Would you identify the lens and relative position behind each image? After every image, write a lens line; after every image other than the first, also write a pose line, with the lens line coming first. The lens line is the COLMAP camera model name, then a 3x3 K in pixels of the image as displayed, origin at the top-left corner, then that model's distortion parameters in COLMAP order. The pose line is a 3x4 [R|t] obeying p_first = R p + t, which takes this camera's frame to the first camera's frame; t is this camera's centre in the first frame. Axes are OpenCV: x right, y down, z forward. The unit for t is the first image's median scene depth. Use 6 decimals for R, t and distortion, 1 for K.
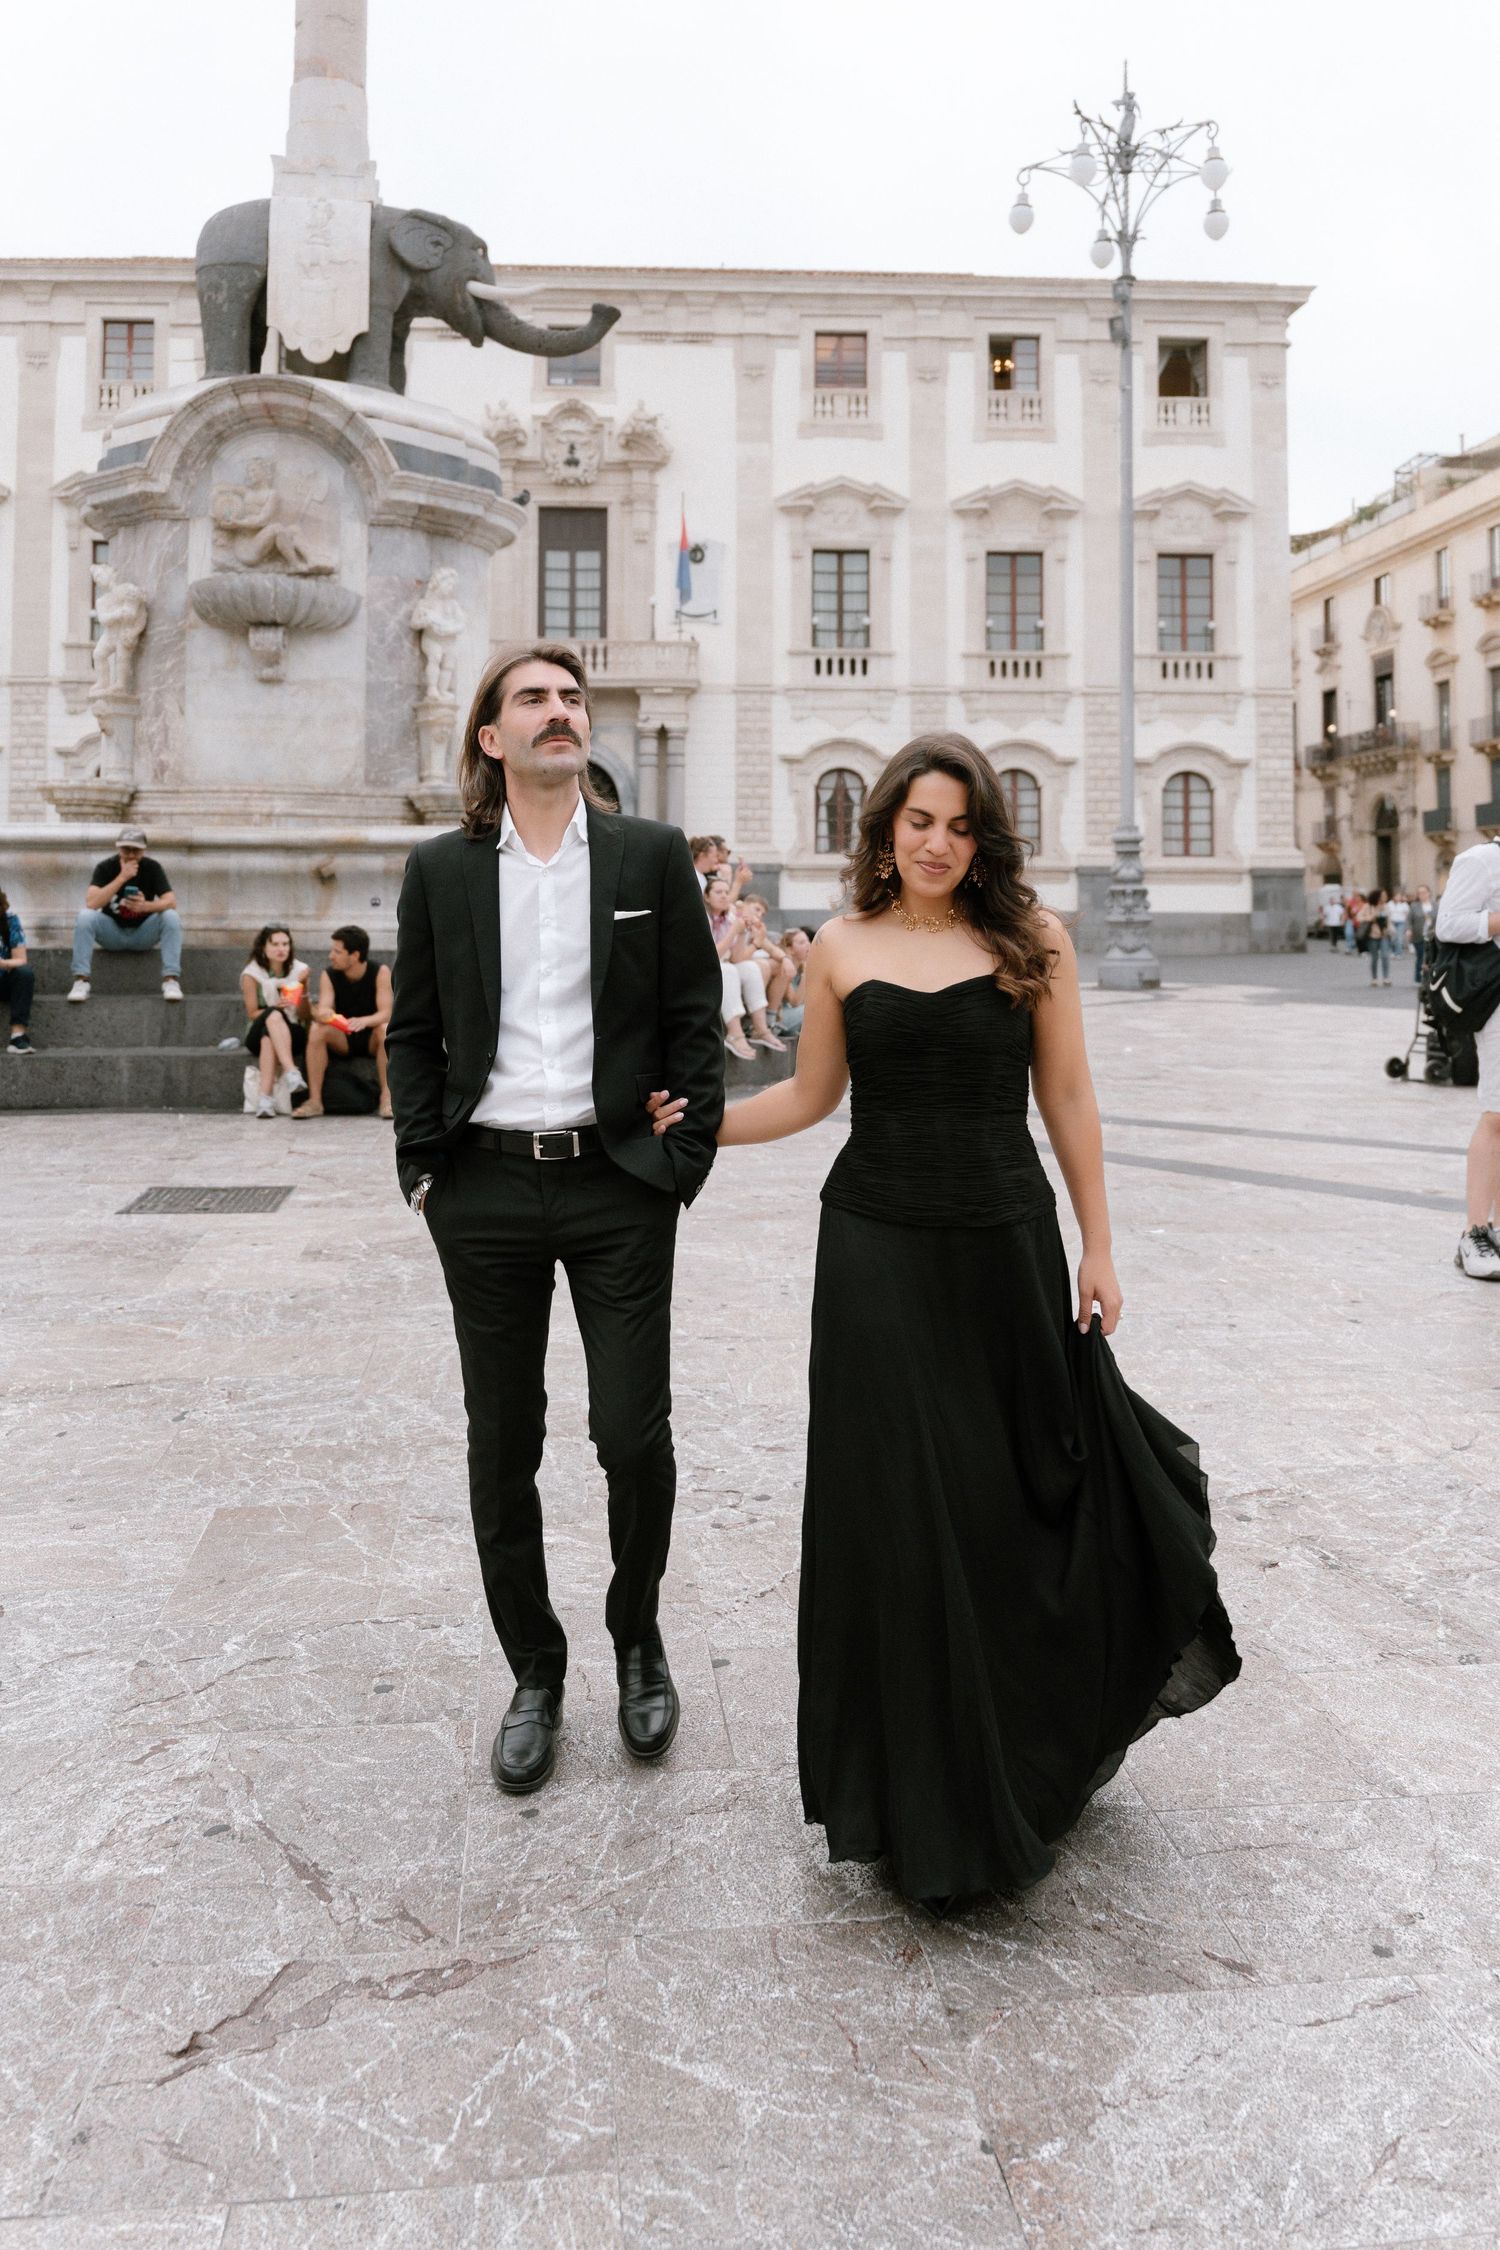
lens RADIAL K [[1753.0, 0, 706.1], [0, 1753.0, 828.9], [0, 0, 1]] dist [-0.006157, -0.002848]
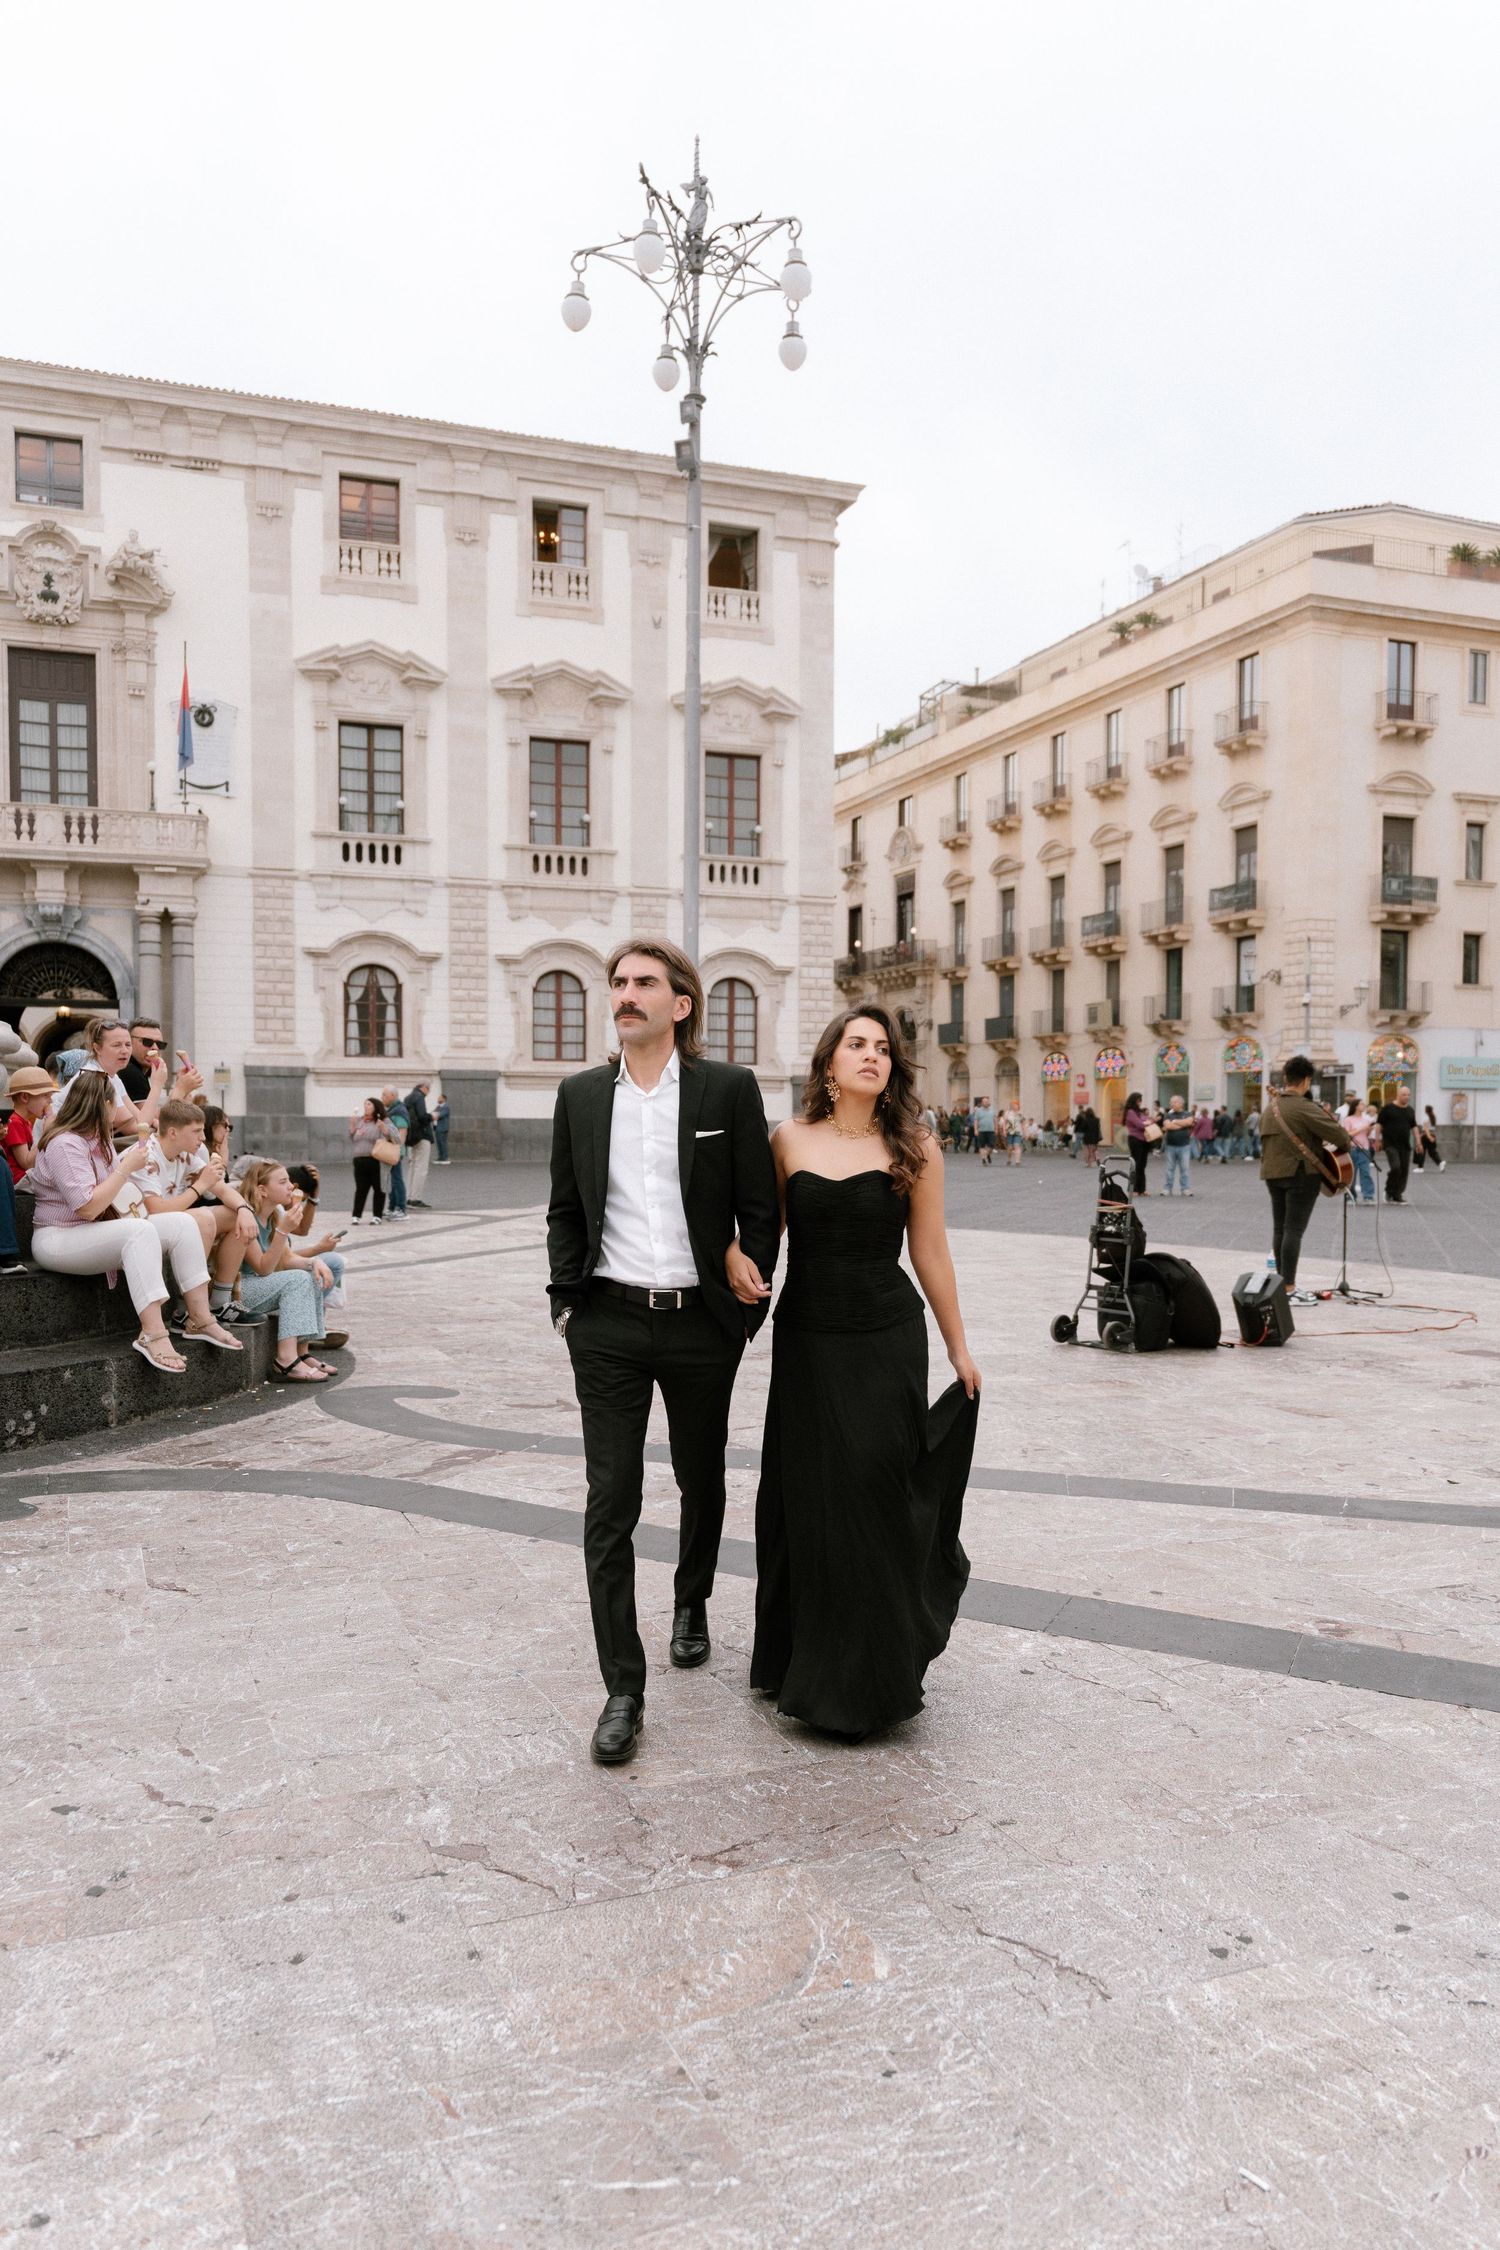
lens RADIAL K [[1662.3, 0, 789.0], [0, 1662.3, 1198.6], [0, 0, 1]] dist [-0.003144, -0.007722]
pose [[0.950575, -0.013905, 0.310184, 0.011973], [-0.016137, 0.995434, 0.094076, 0.002471], [-0.310076, -0.094432, 0.946010, 0.089635]]
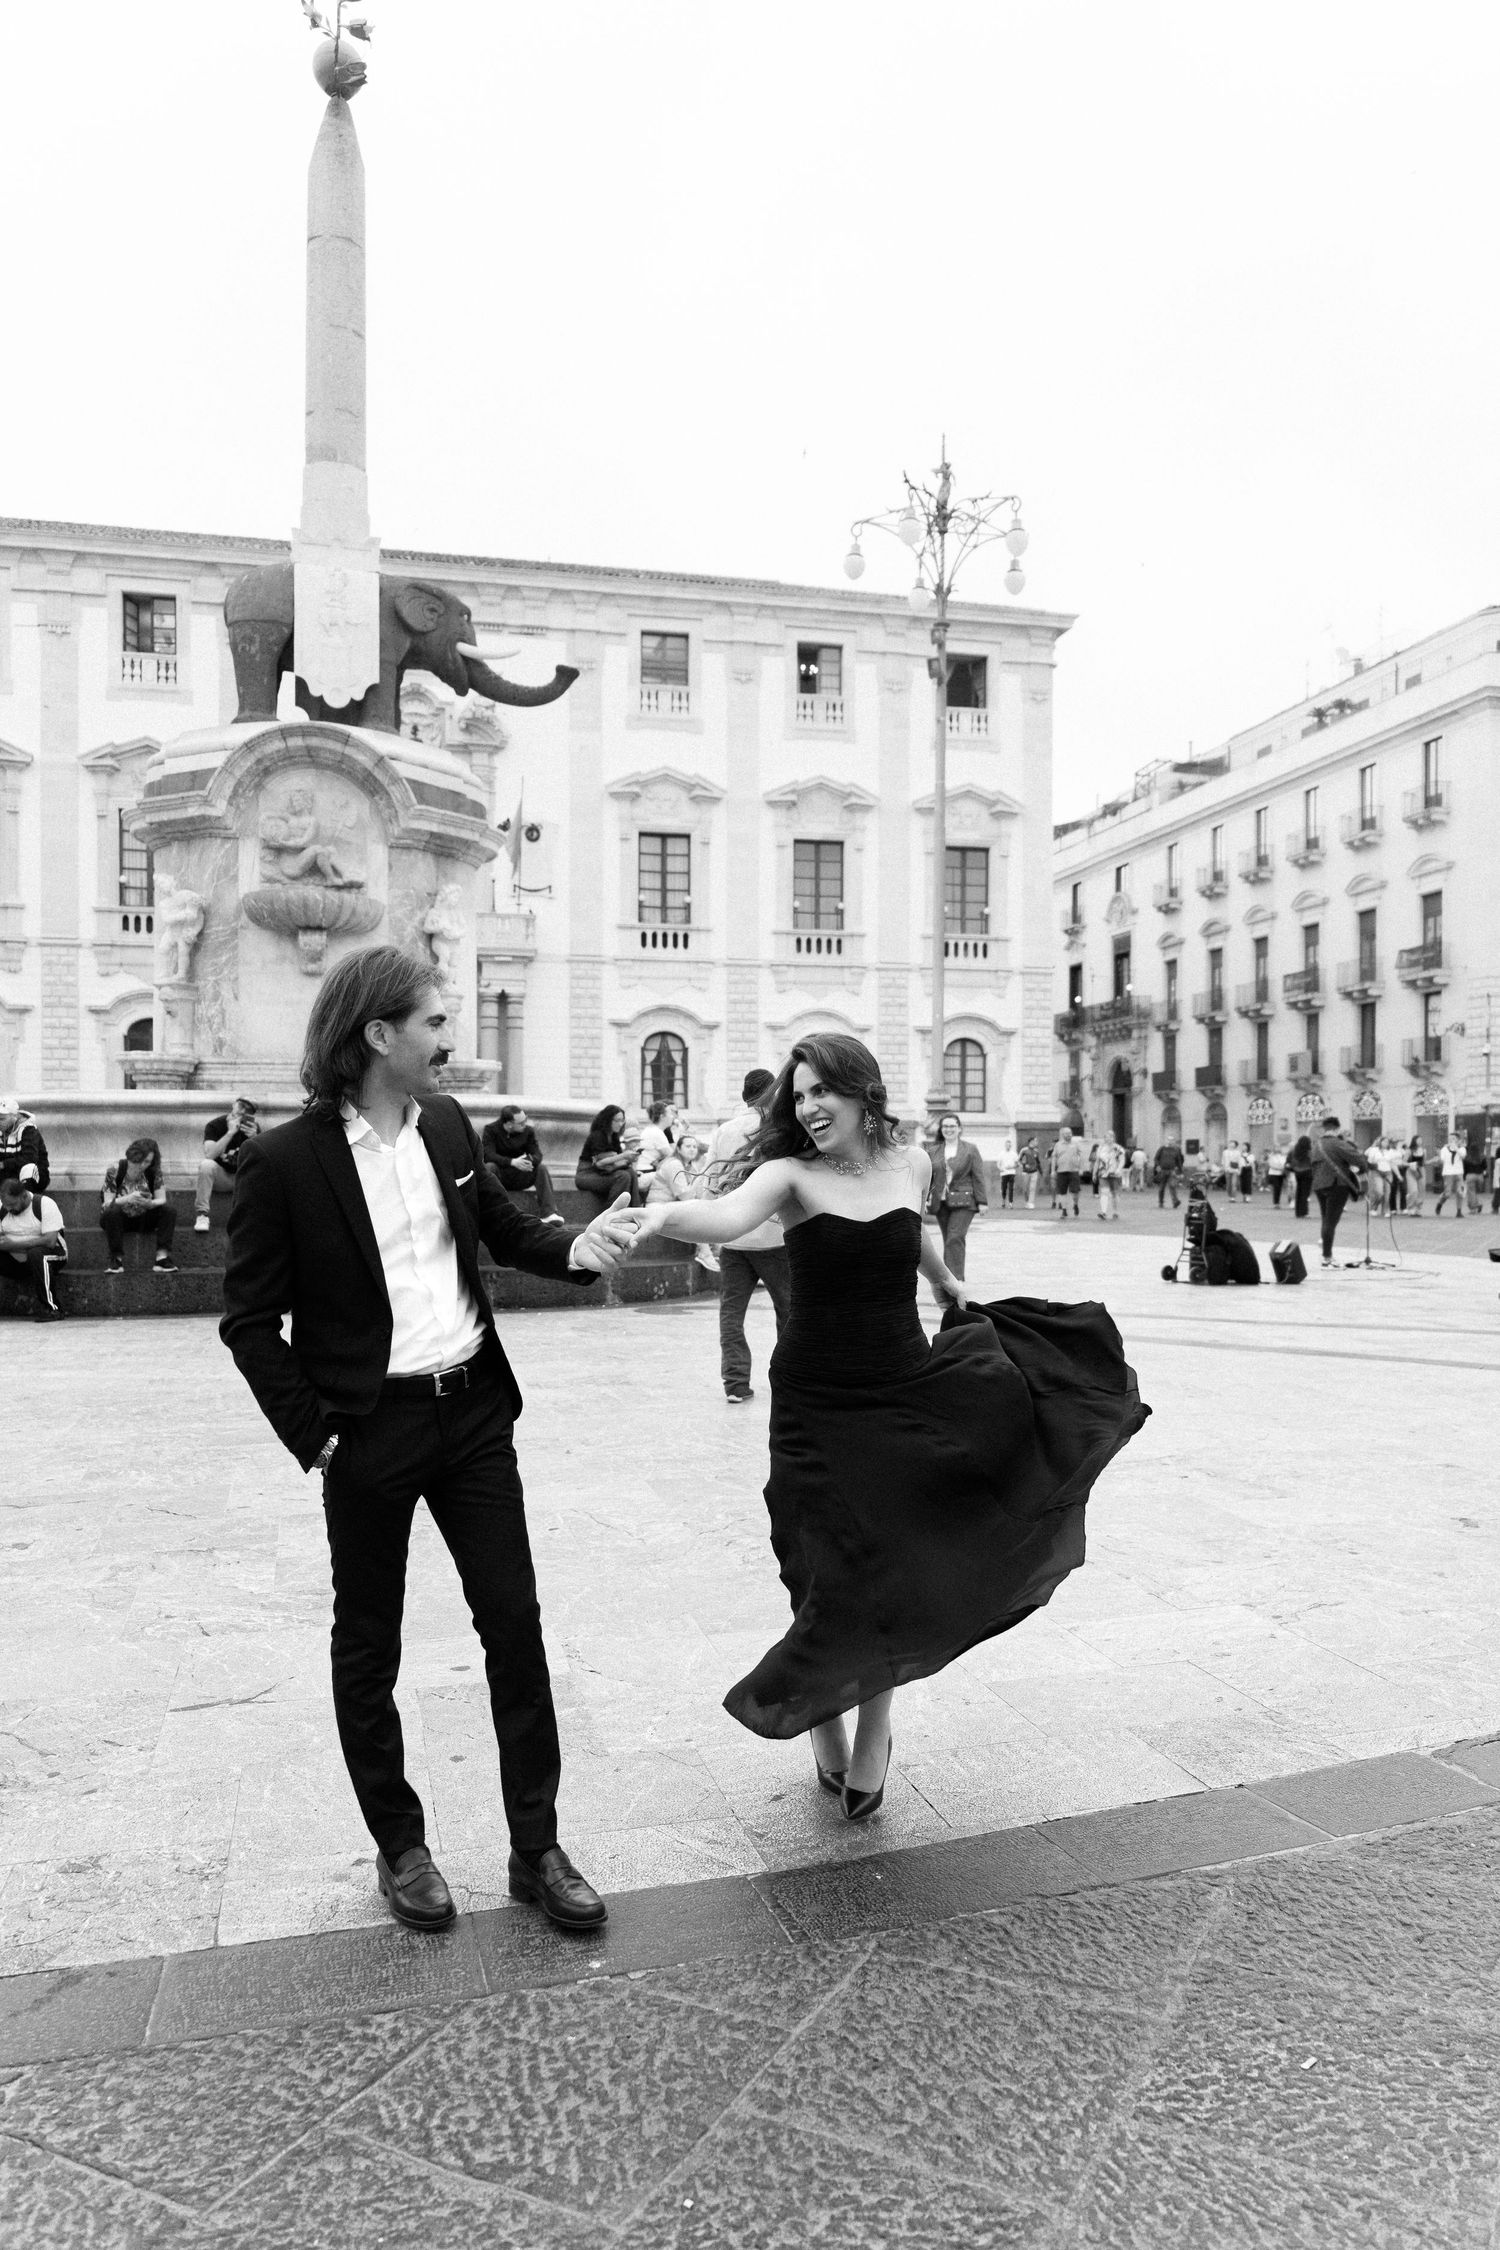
lens RADIAL K [[1662.3, 0, 789.0], [0, 1662.3, 1198.6], [0, 0, 1]] dist [-0.003144, -0.007722]
pose [[0.983785, -0.005920, 0.179256, -0.035502], [-0.006654, 0.997562, 0.069463, -0.002797], [-0.179230, -0.069529, 0.981347, -0.059696]]
